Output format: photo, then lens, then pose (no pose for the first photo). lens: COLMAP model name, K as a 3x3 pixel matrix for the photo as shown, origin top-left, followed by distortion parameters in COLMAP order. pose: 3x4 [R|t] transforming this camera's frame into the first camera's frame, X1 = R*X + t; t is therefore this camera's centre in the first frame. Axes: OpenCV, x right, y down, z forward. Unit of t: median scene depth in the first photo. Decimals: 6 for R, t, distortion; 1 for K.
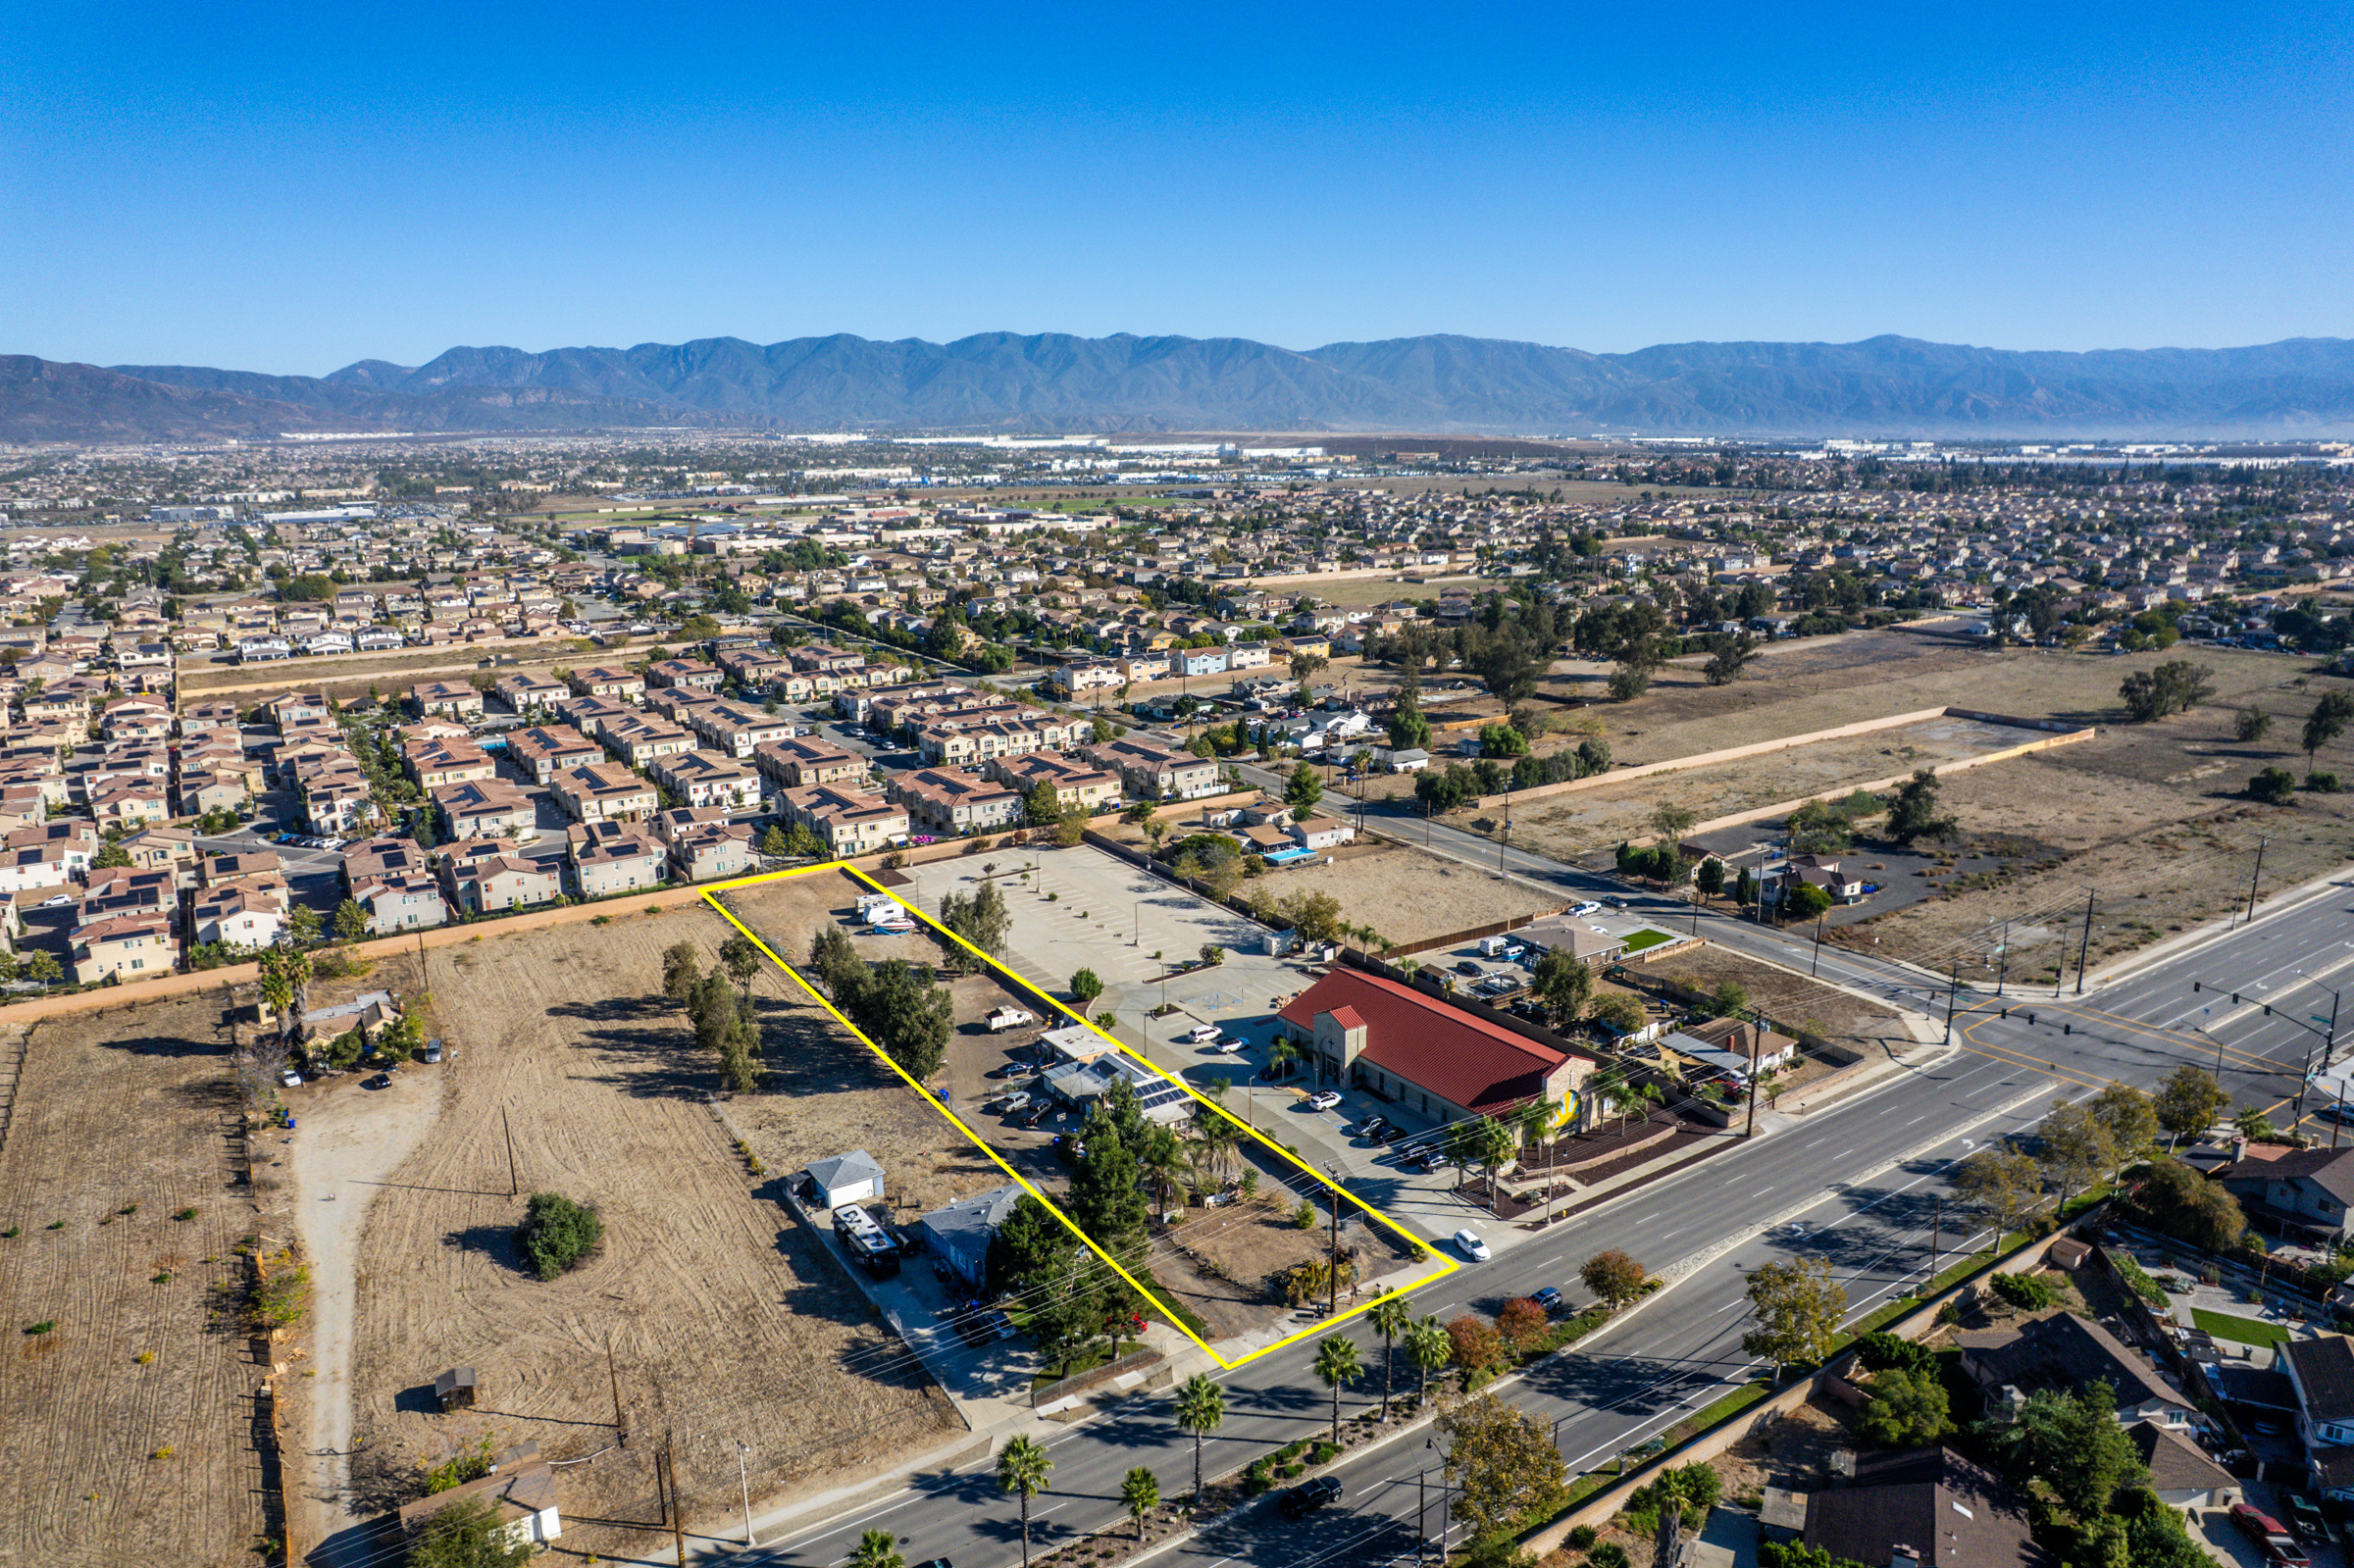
lens RADIAL K [[1504.6, 0, 1184.9], [0, 1504.6, 792.2], [0, 0, 1]] dist [-0.071059, 0.060394]
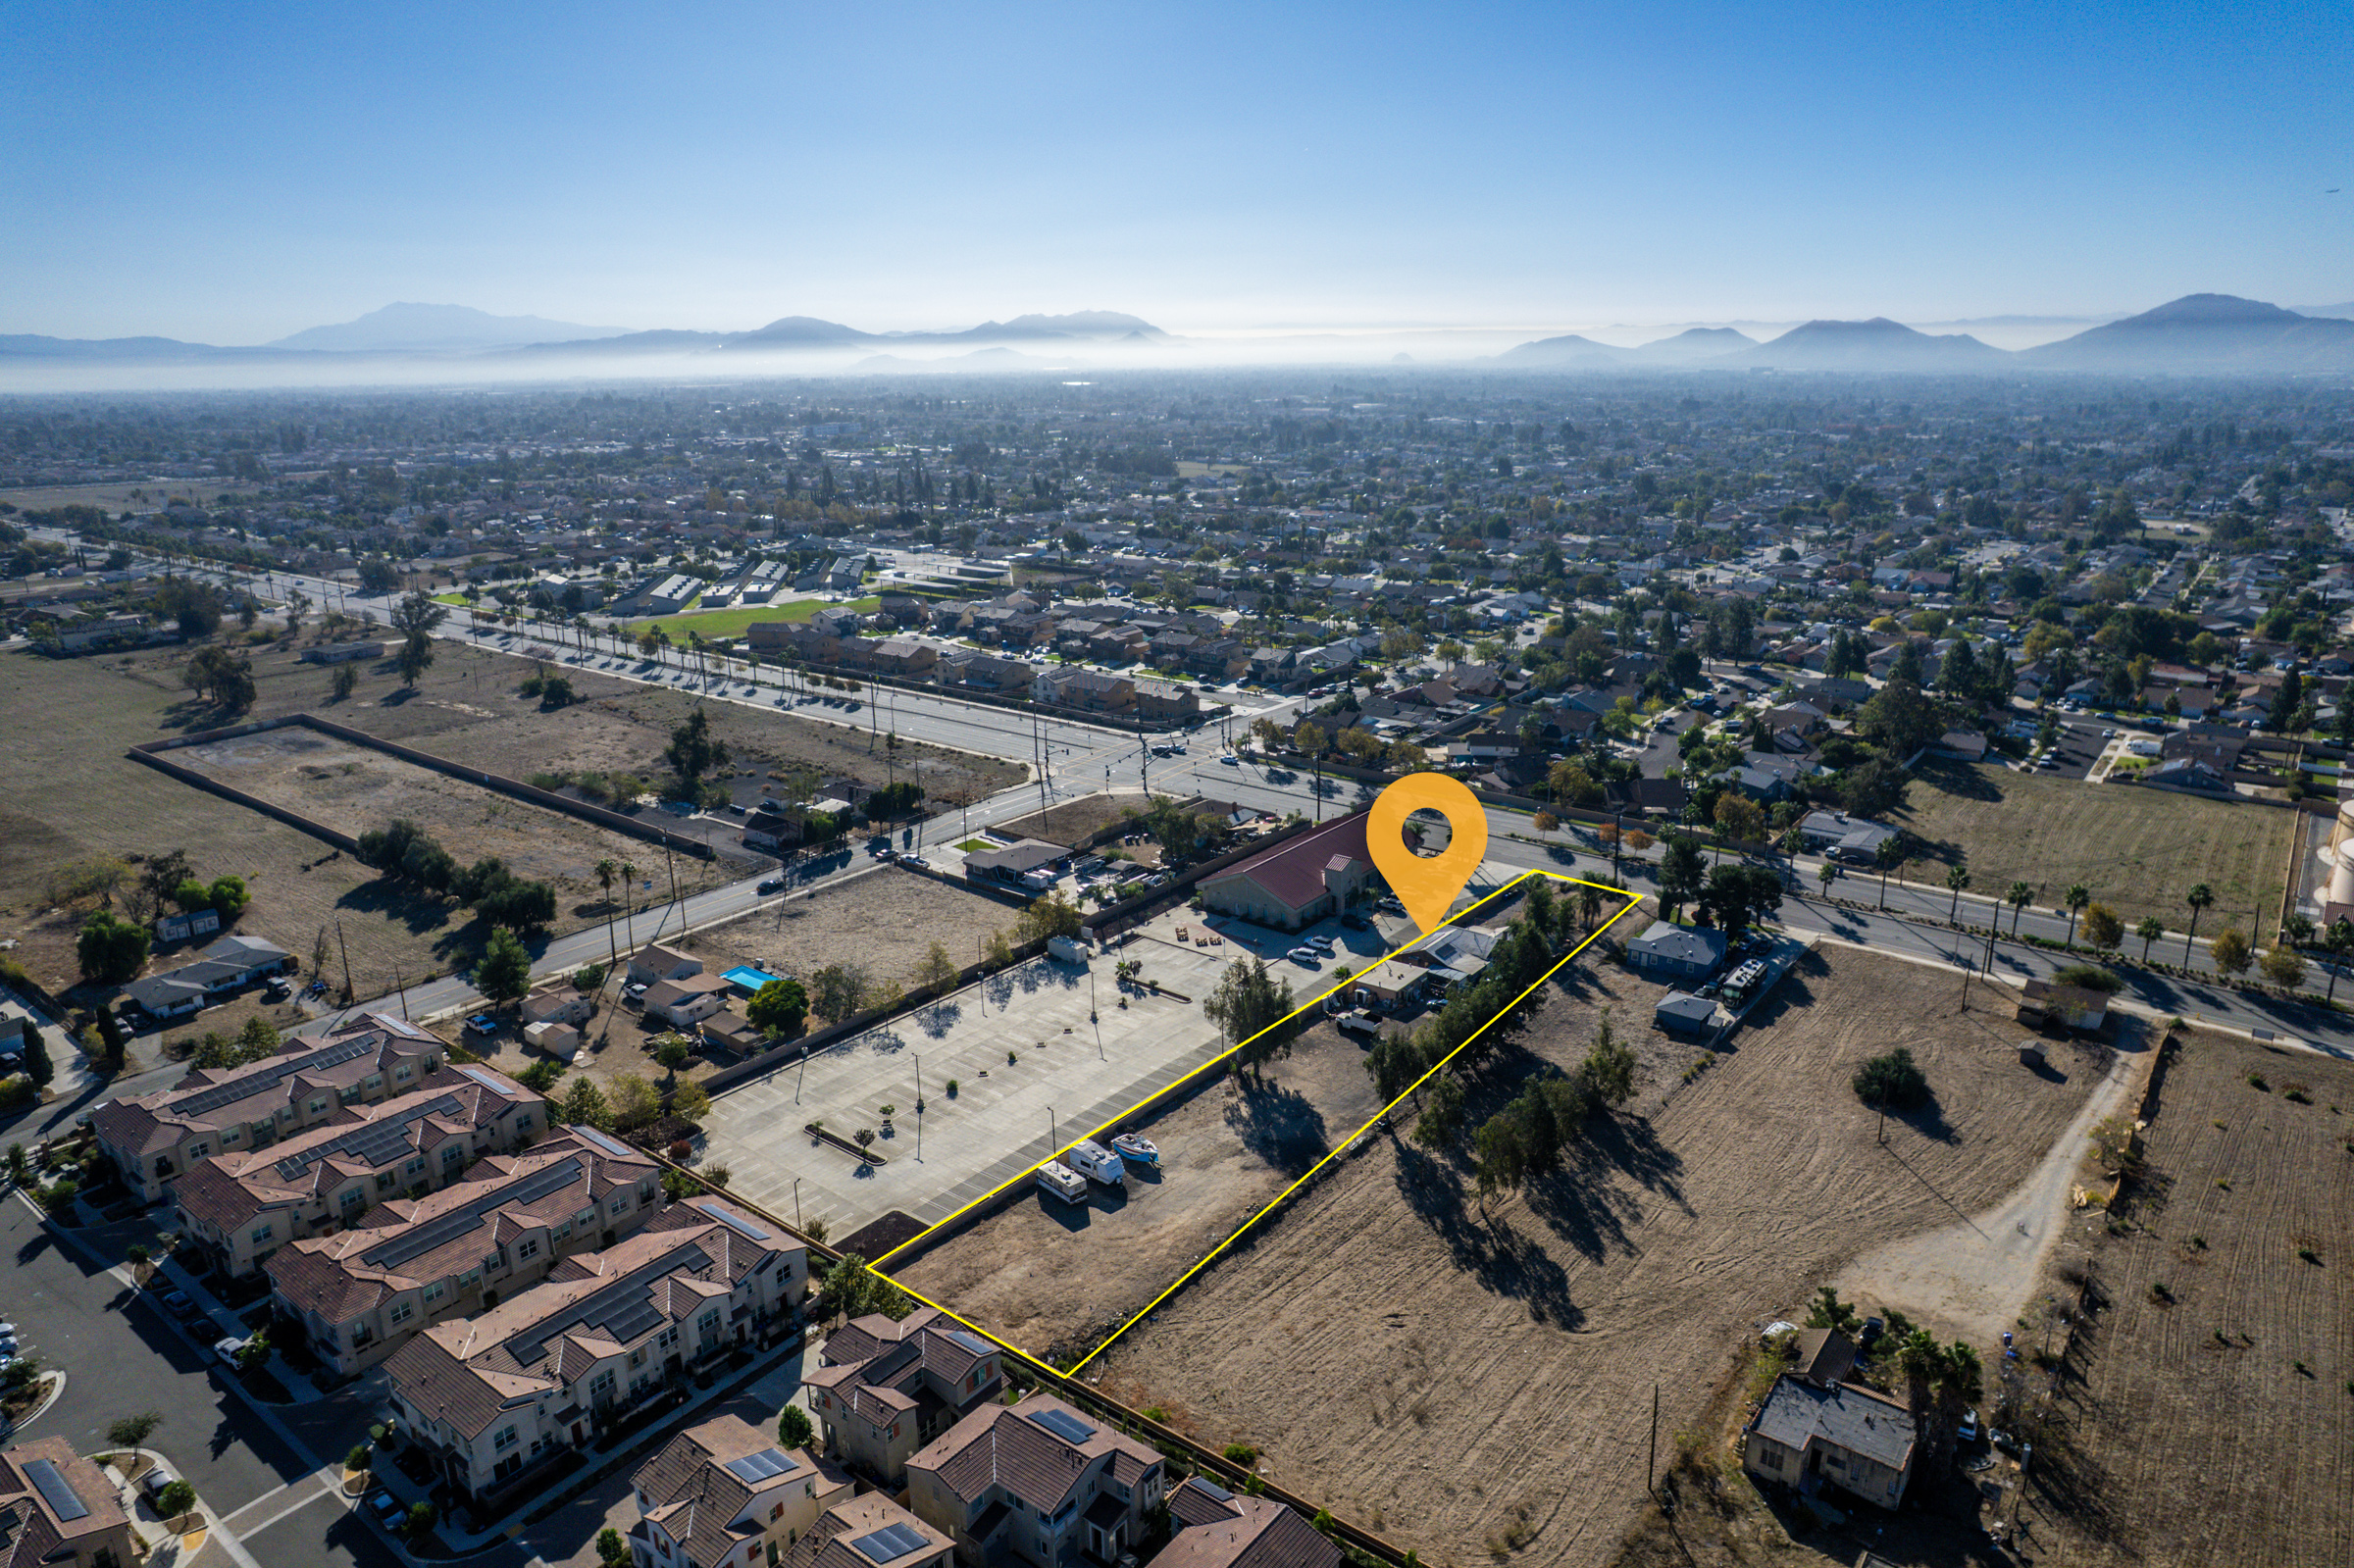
lens RADIAL K [[1504.6, 0, 1184.9], [0, 1504.6, 792.2], [0, 0, 1]] dist [-0.071059, 0.060394]
pose [[-0.319623, -0.254383, 0.912760, -0.961263], [0.241859, 0.909479, 0.338161, -0.356813], [-0.916158, 0.328843, -0.229166, 1.288013]]
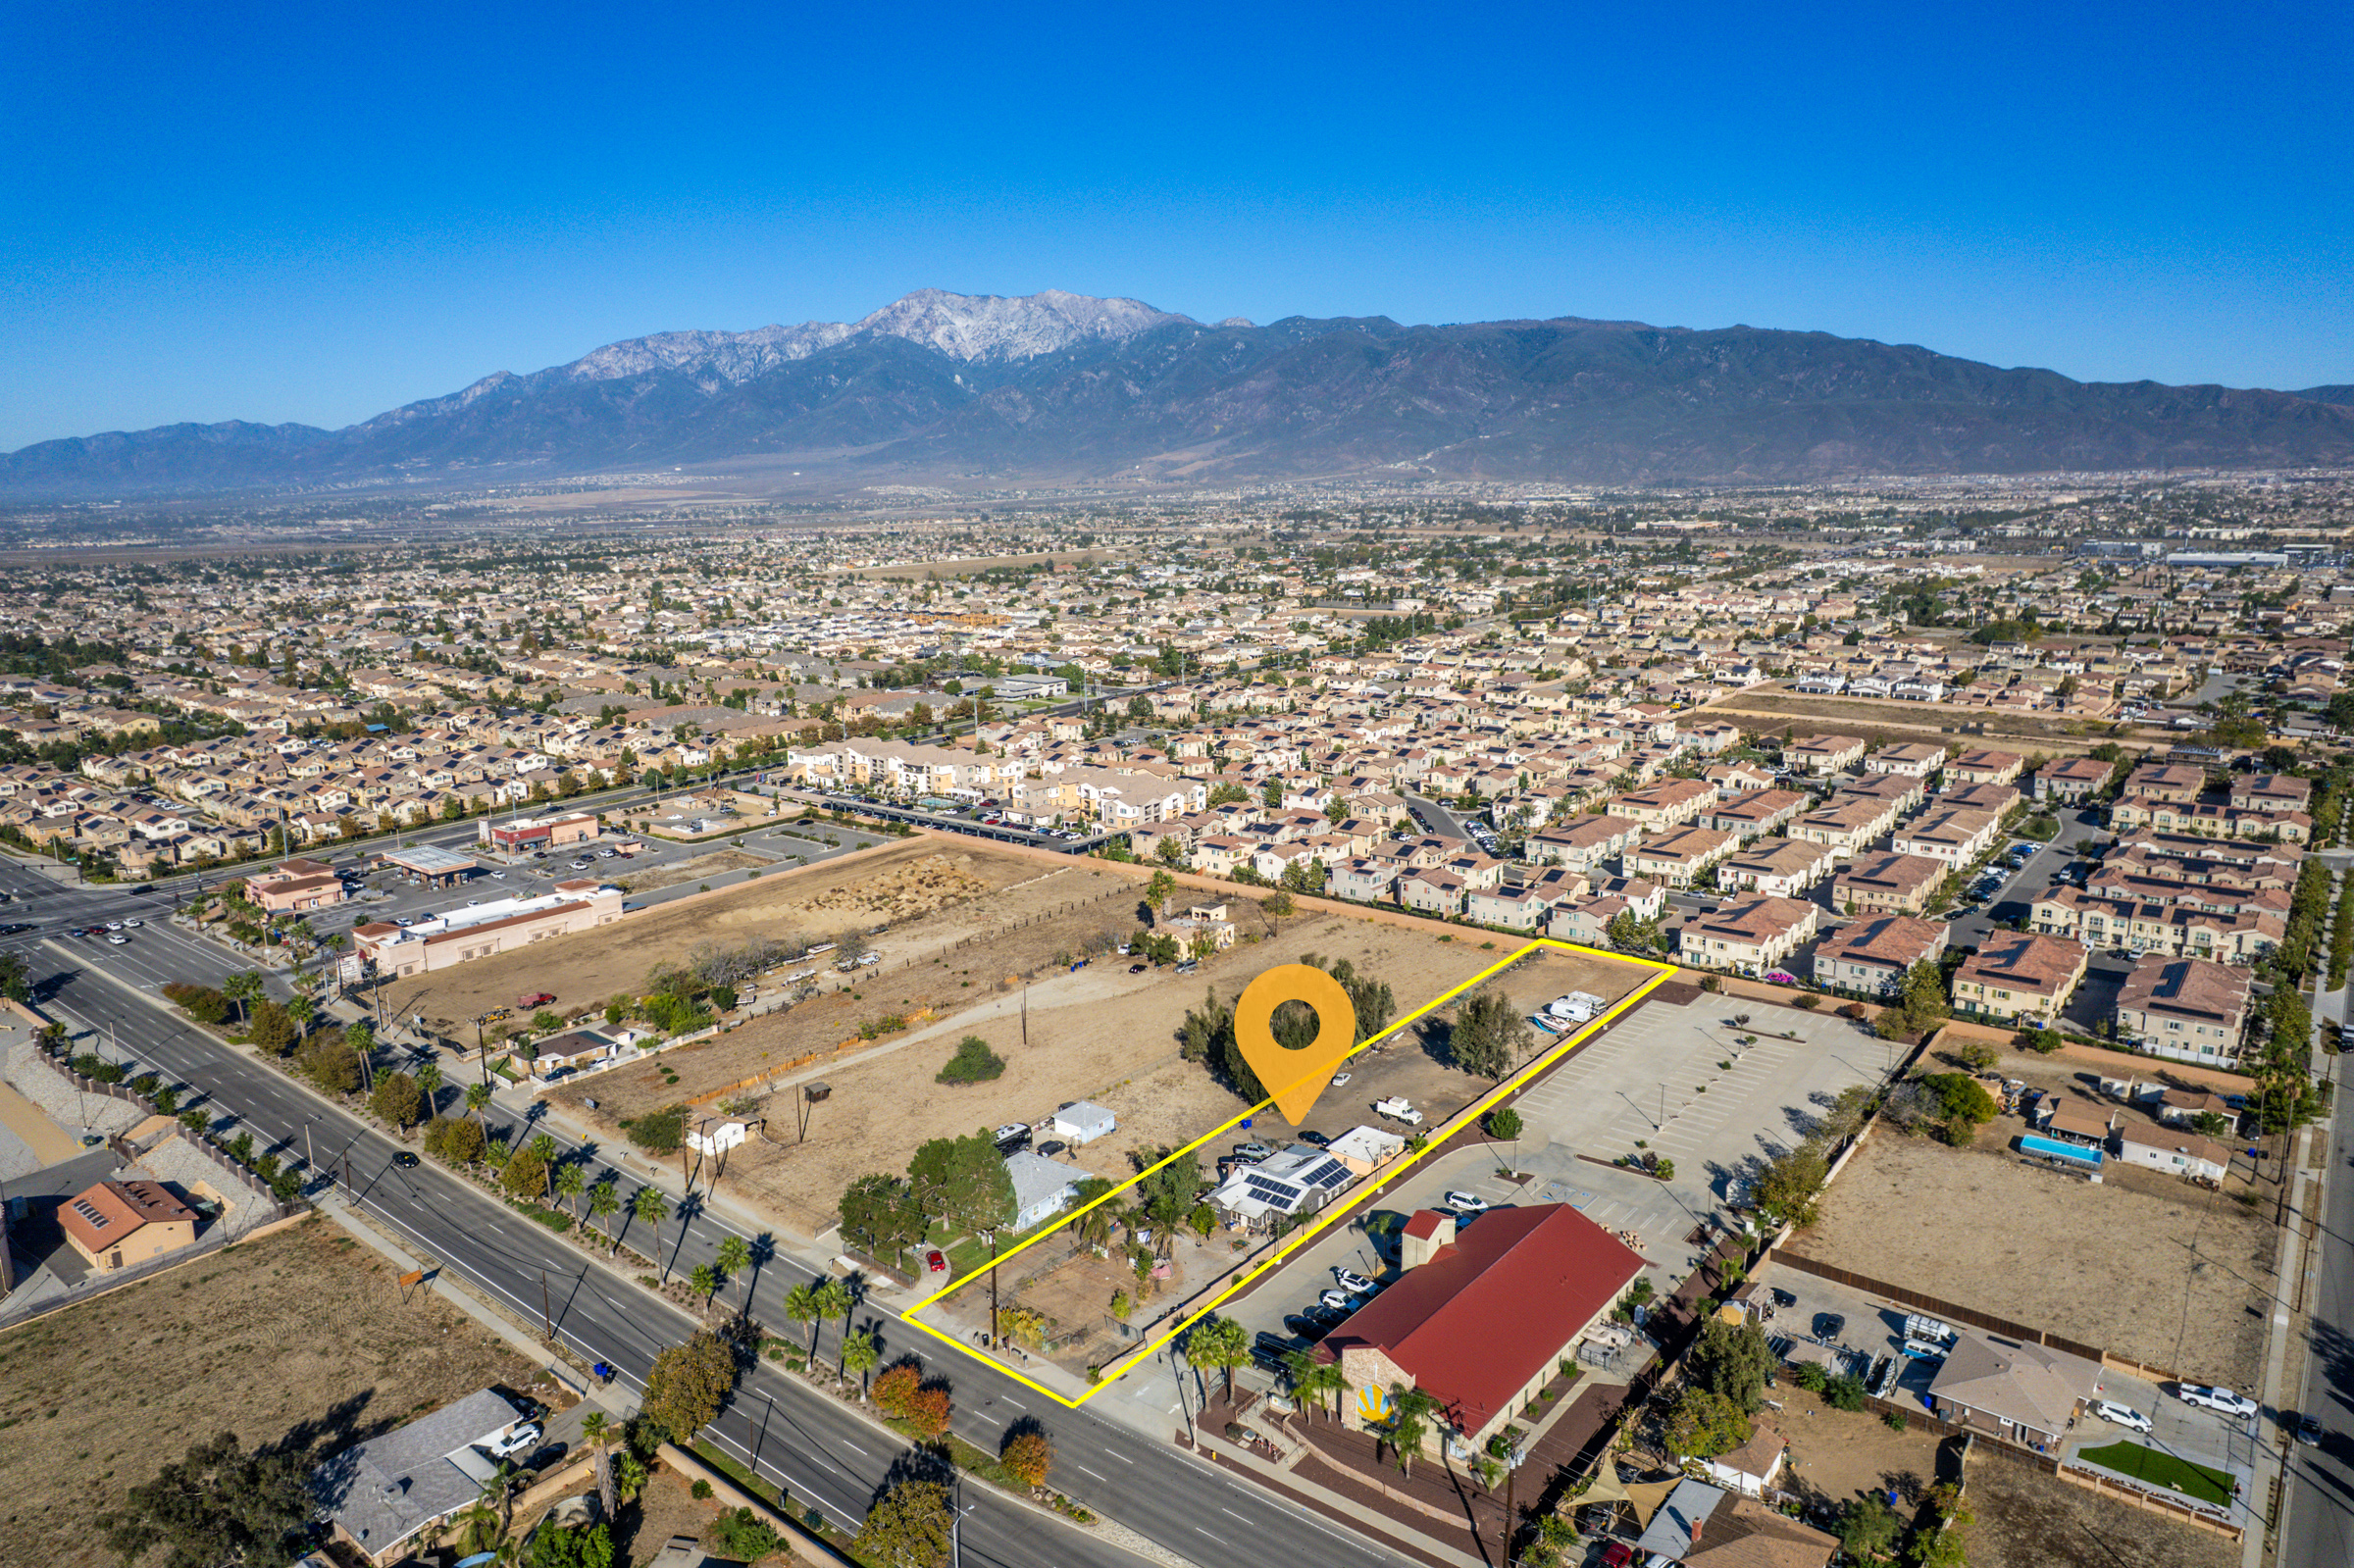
lens RADIAL K [[1504.6, 0, 1184.9], [0, 1504.6, 792.2], [0, 0, 1]] dist [-0.071059, 0.060394]
pose [[0.308431, 0.203462, -0.929233, 0.780578], [-0.216257, 0.966277, 0.139793, -0.183979], [0.926338, 0.157836, 0.342030, 0.458937]]
